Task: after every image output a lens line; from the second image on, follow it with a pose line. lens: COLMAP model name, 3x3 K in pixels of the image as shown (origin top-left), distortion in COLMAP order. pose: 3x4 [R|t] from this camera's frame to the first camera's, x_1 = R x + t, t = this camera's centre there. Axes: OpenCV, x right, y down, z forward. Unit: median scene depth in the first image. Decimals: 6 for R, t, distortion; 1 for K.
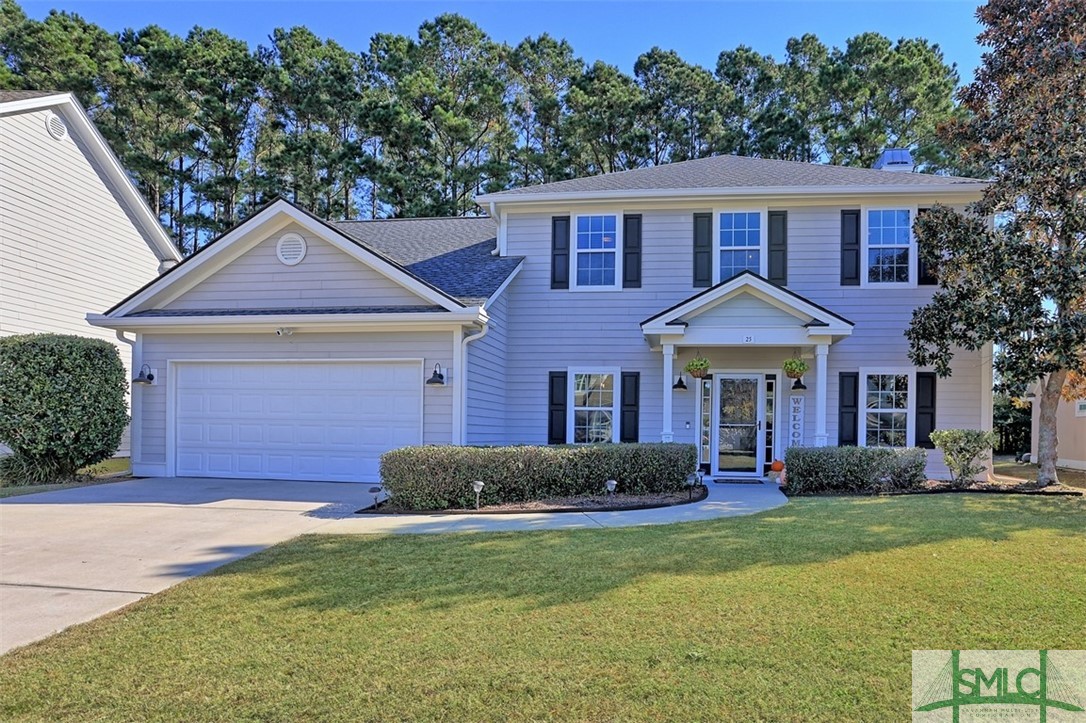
lens RADIAL K [[642.3, 0, 543.0], [0, 642.3, 361.5], [0, 0, 1]] dist [-0.041443, 0.016279]
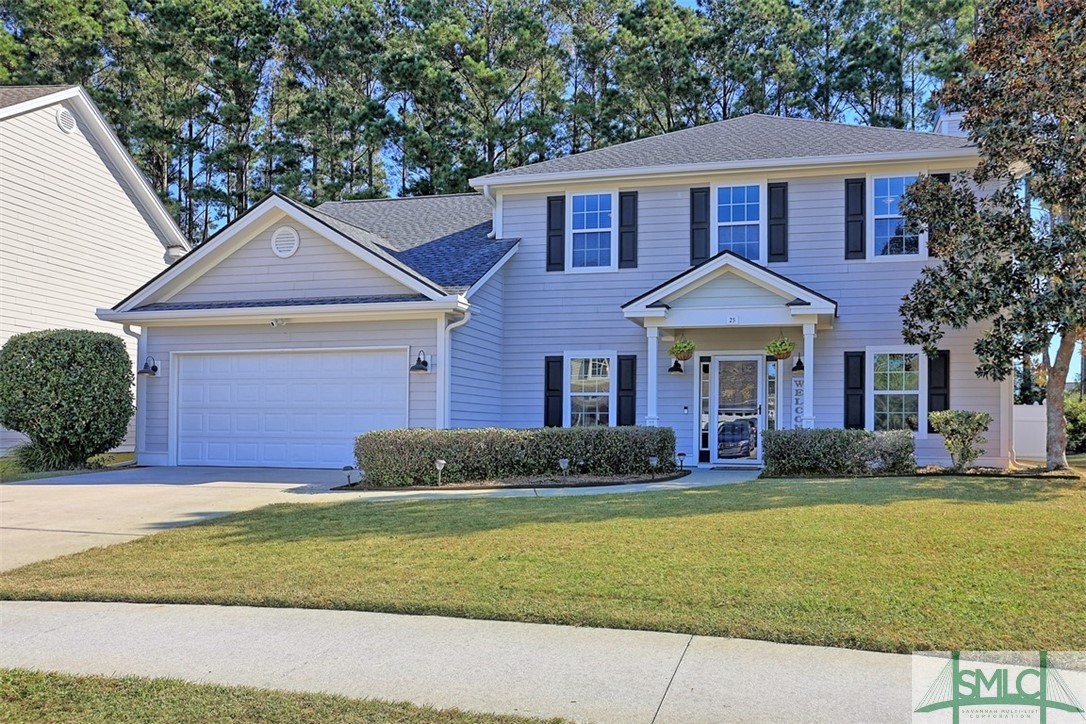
lens RADIAL K [[815.9, 0, 542.9], [0, 815.9, 303.4], [0, 0, 1]] dist [-0.008557, -0.002048]
pose [[0.993230, -0.024779, -0.113493, 0.149779], [0.019169, 0.998553, -0.050251, -0.002625], [0.114574, 0.047735, 0.992267, -0.229714]]
